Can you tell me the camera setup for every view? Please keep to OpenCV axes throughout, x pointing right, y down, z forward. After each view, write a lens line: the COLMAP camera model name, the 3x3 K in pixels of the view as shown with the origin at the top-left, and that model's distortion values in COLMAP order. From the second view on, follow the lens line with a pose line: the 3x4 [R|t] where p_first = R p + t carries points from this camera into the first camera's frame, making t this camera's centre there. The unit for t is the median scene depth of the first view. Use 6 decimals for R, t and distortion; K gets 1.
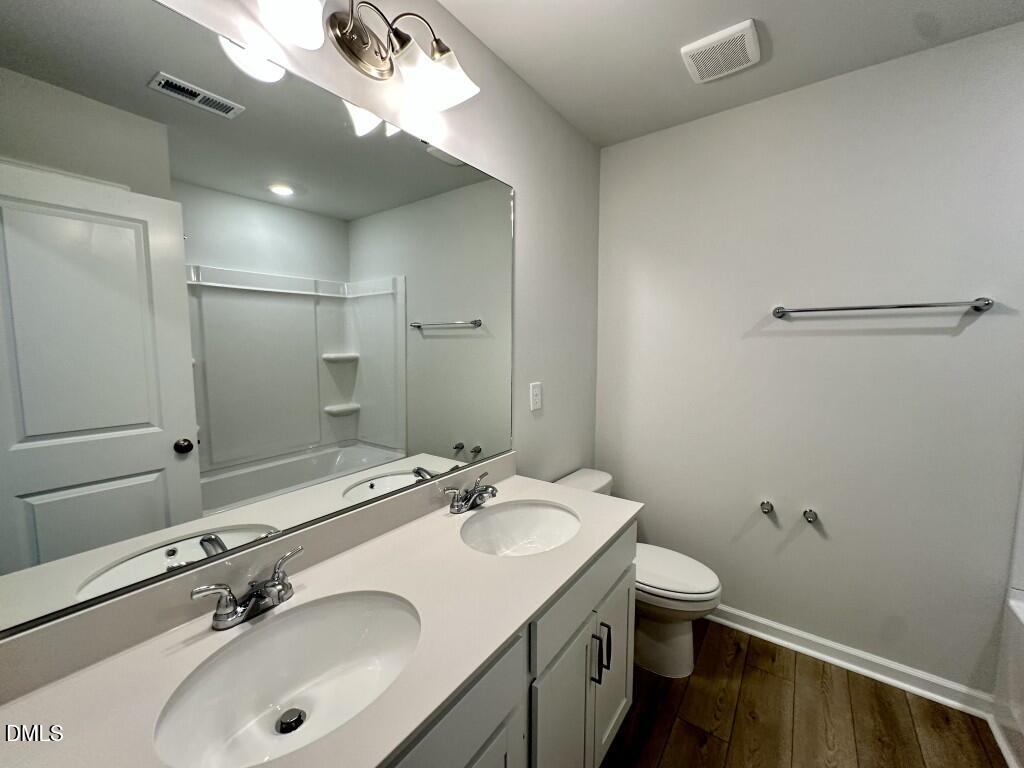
lens RADIAL K [[412.1, 0, 512.0], [0, 412.1, 384.0], [0, 0, 1]] dist [-0.000349, -0.000204]
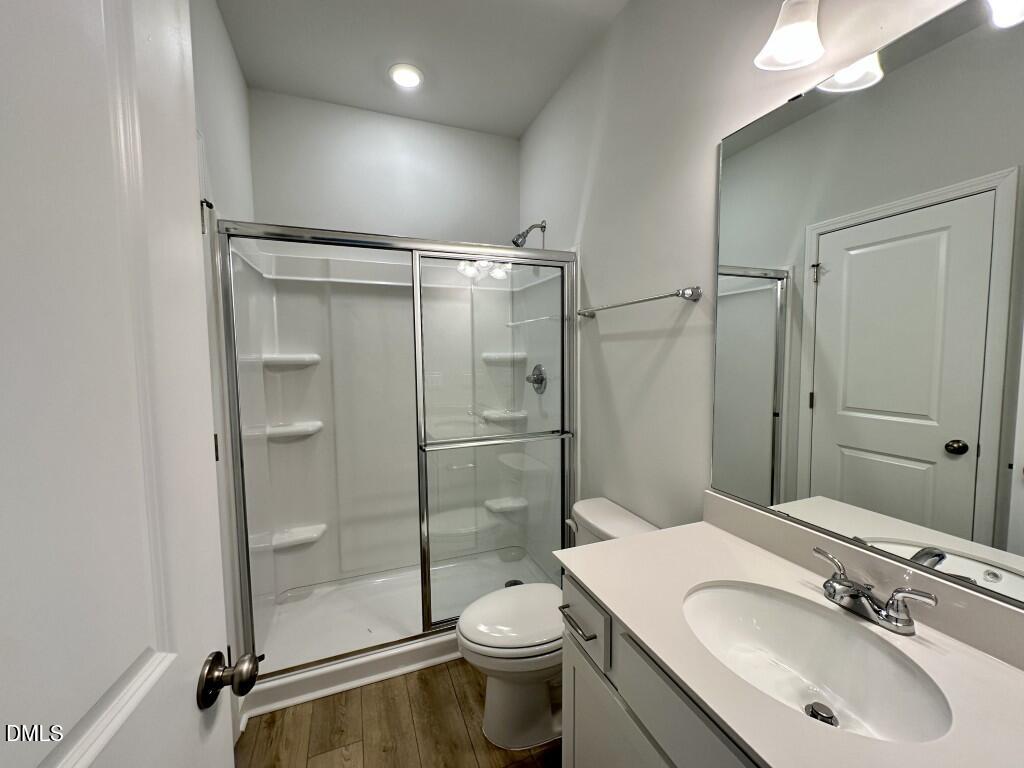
lens RADIAL K [[412.1, 0, 512.0], [0, 412.1, 384.0], [0, 0, 1]] dist [-0.000349, -0.000204]
pose [[-0.545303, 0.062625, -0.835896, 0.581453], [-0.071159, 0.990147, 0.120602, -0.036405], [0.835213, 0.125246, -0.535474, 0.745741]]
